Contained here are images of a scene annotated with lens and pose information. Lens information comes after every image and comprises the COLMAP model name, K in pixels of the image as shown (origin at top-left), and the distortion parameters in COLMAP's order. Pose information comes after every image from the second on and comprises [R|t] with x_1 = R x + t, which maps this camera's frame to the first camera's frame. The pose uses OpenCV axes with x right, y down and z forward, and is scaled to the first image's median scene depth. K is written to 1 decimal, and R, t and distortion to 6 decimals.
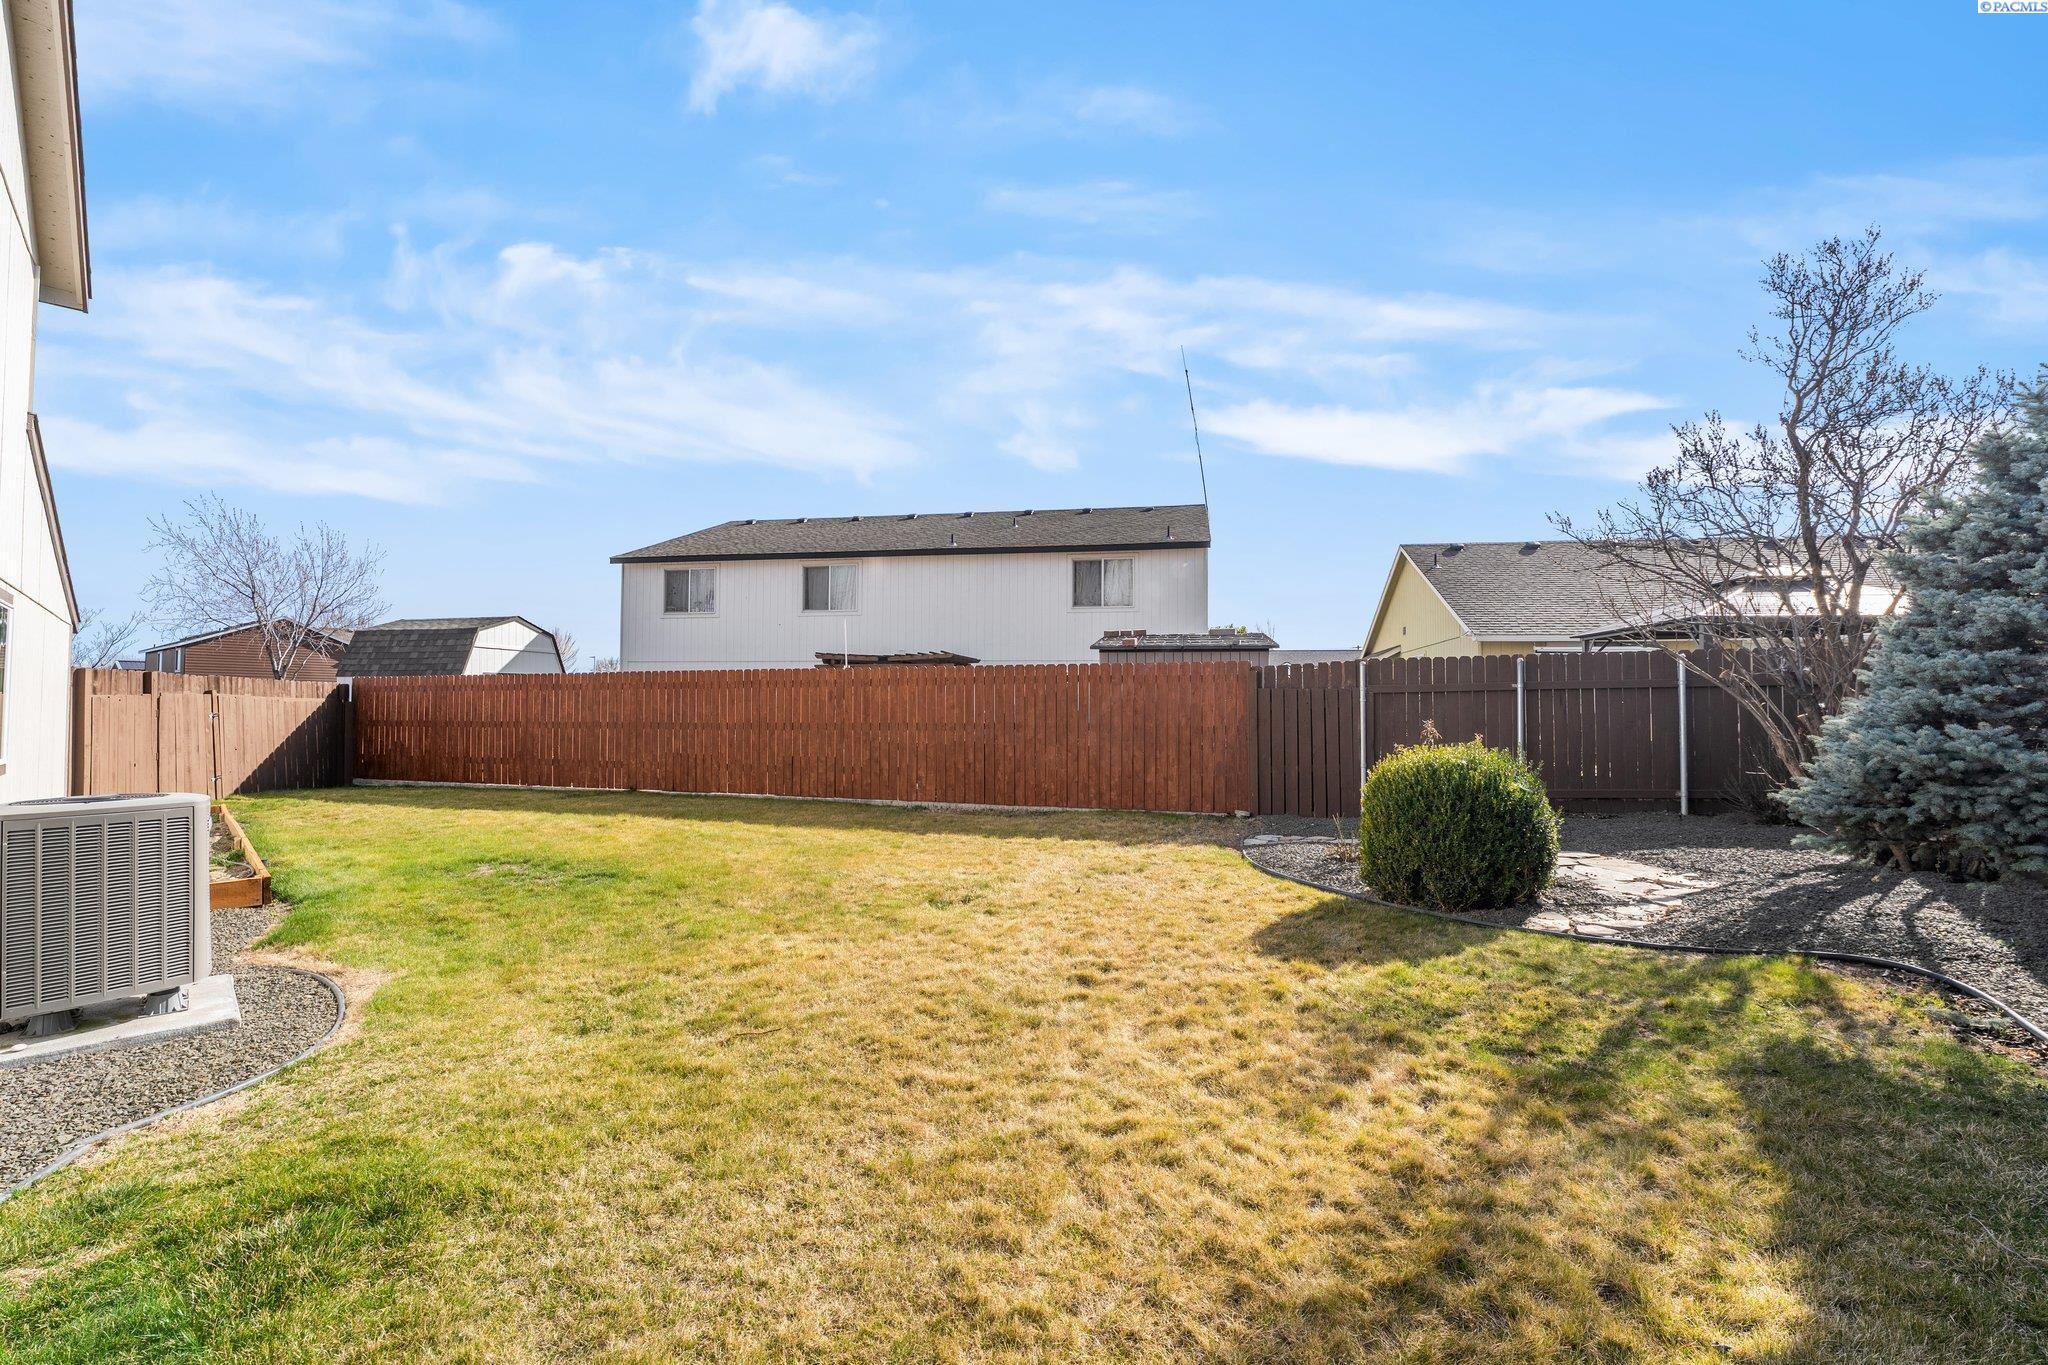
lens RADIAL K [[910.1, 0, 1006.6], [0, 910.1, 684.1], [0, 0, 1]] dist [-0.014146, 0.002677]
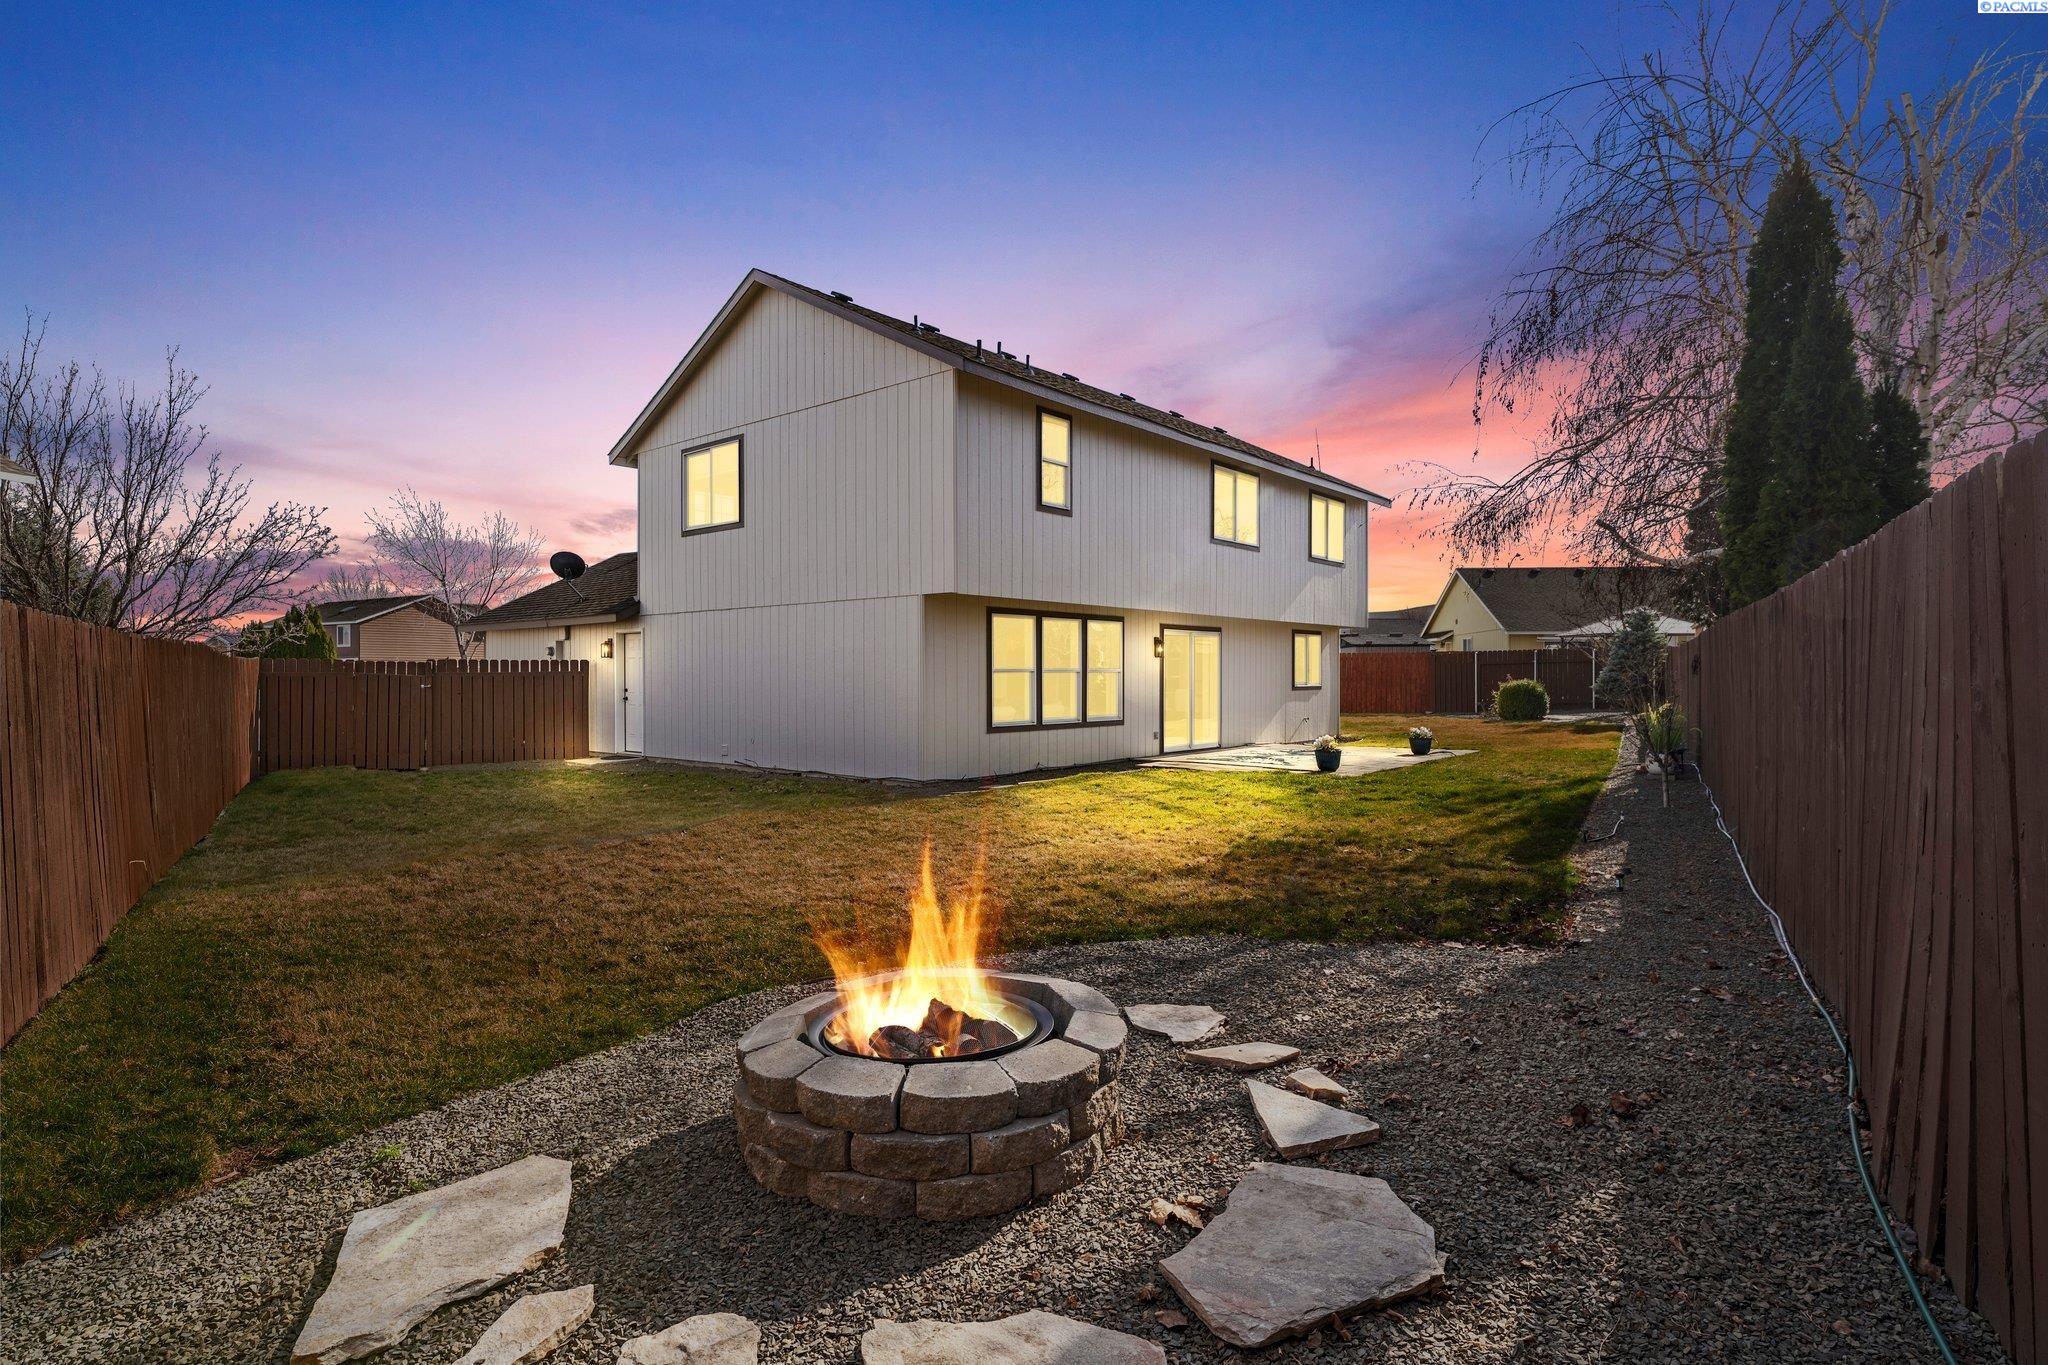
lens RADIAL K [[1018.7, 0, 1016.9], [0, 1018.7, 689.1], [0, 0, 1]] dist [-0.008289, 0.000459]
pose [[0.997850, -0.010241, 0.064731, -1.532940], [0.007521, 0.999084, 0.042118, -0.070872], [-0.065103, -0.041541, 0.997014, -2.514171]]
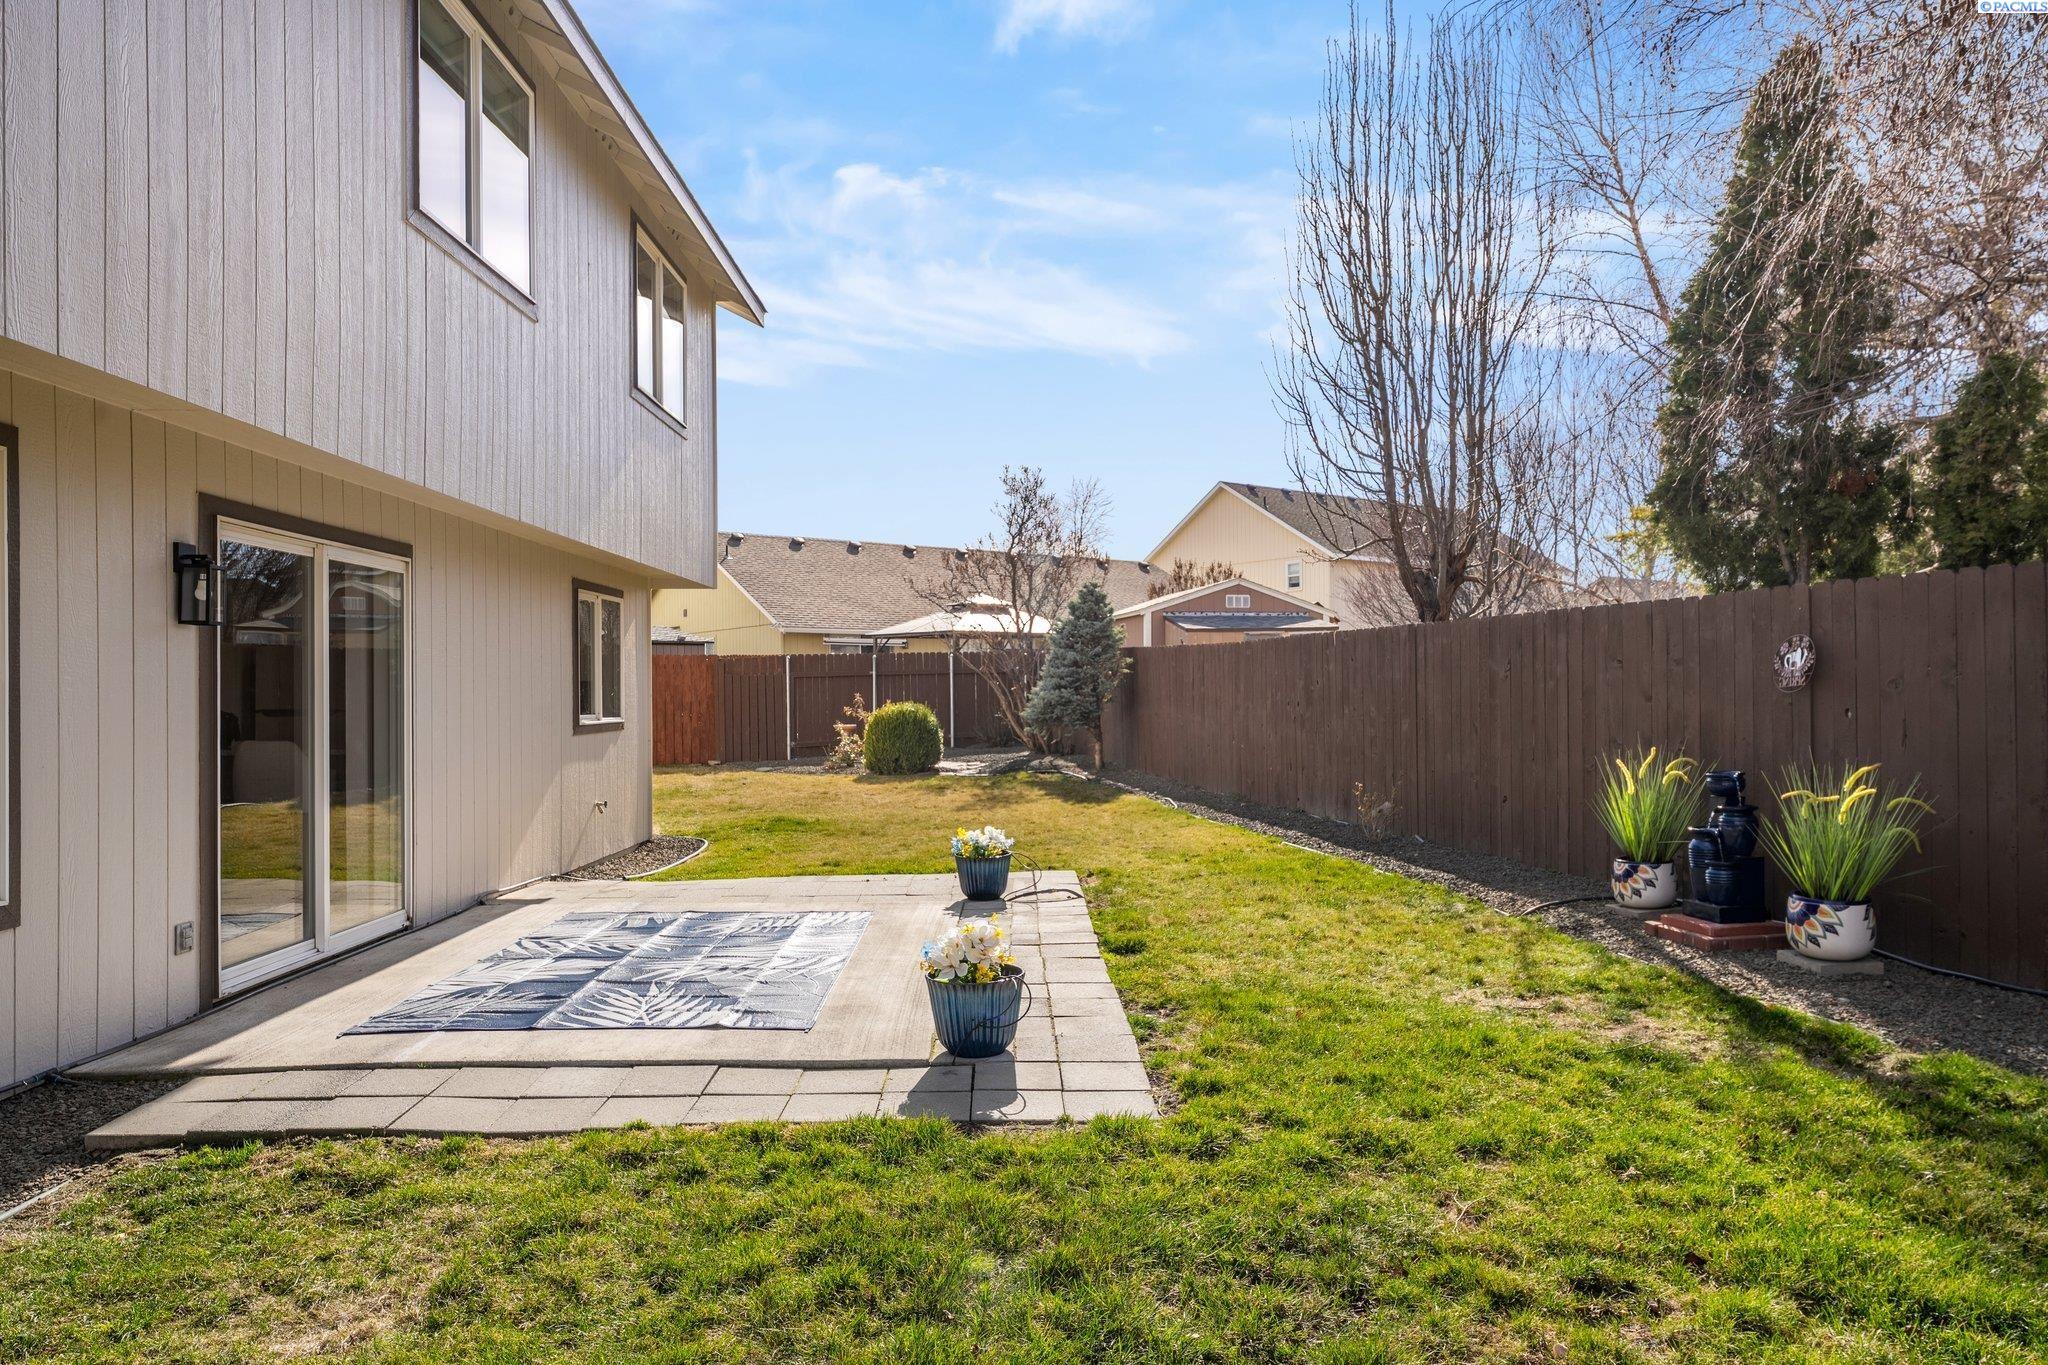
lens RADIAL K [[1376.6, 0, 1022.8], [0, 1376.6, 684.3], [0, 0, 1]] dist [-0.011197, -0.001427]
pose [[0.710314, -0.007101, 0.703850, -1.299259], [-0.006691, 0.999836, 0.016840, -0.028470], [-0.703854, -0.016671, 0.710149, -1.238982]]
